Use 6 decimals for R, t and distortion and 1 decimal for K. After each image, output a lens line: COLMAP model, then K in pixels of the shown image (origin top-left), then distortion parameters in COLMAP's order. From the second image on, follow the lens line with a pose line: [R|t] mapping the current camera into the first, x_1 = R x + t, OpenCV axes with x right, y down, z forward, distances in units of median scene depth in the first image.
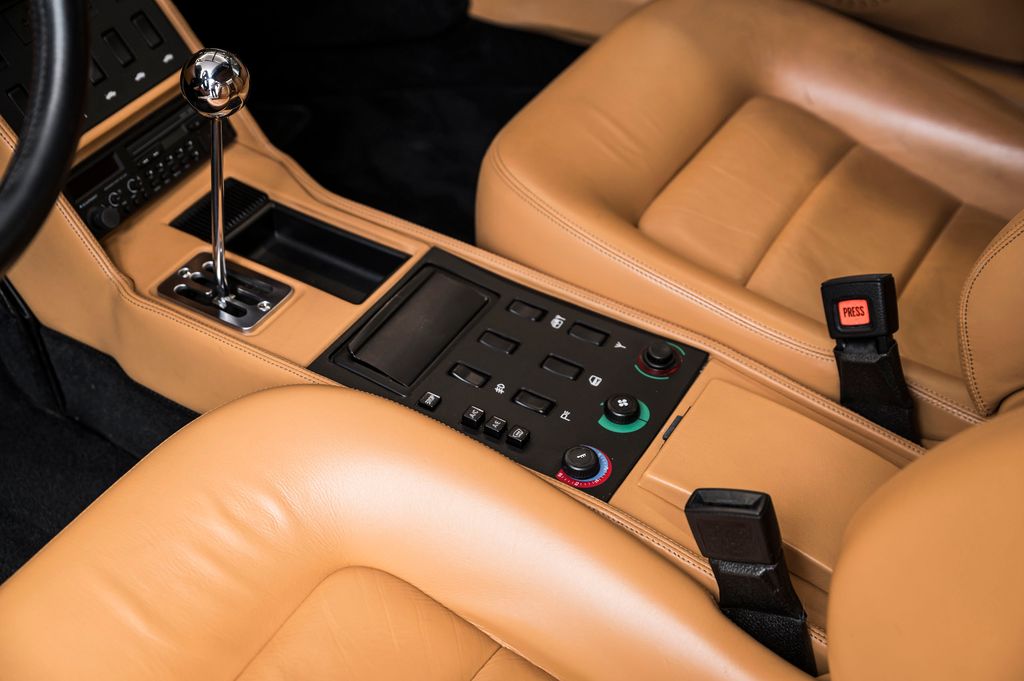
lens RADIAL K [[1359.4, 0, 516.0], [0, 1359.4, 352.7], [0, 0, 1]] dist [0.054776, 0.000000]
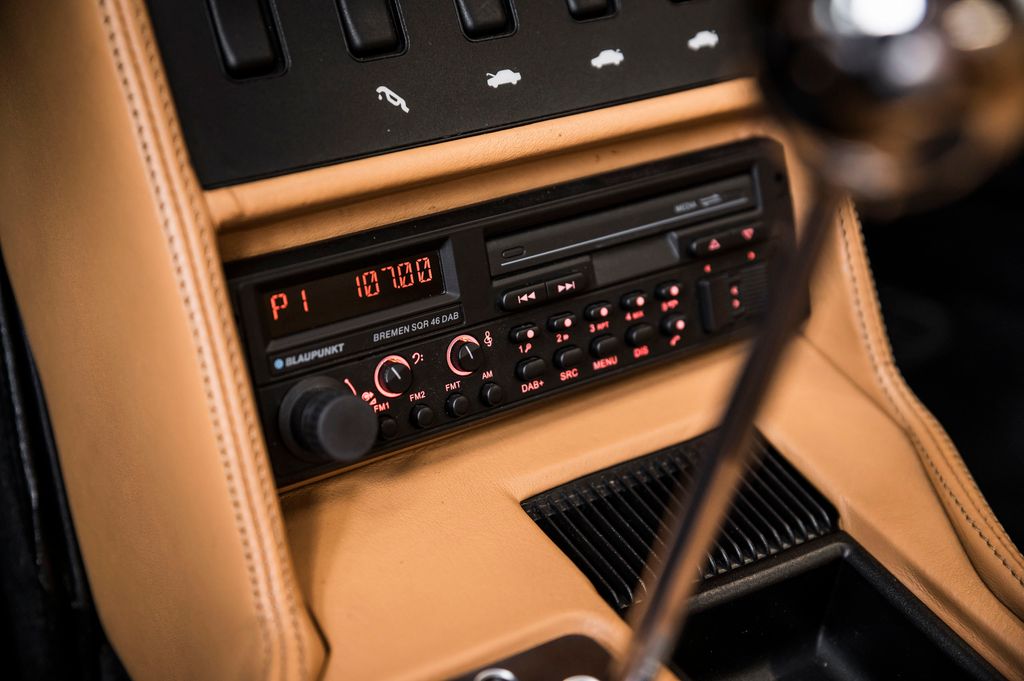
lens RADIAL K [[1639.7, 0, 508.7], [0, 1639.7, 341.2], [0, 0, 1]] dist [0.043305, 0.000000]
pose [[0.894008, 0.314301, -0.319320, -0.155343], [-0.364231, 0.924858, -0.109424, -0.090825], [0.260933, 0.214132, 0.941308, 0.668398]]
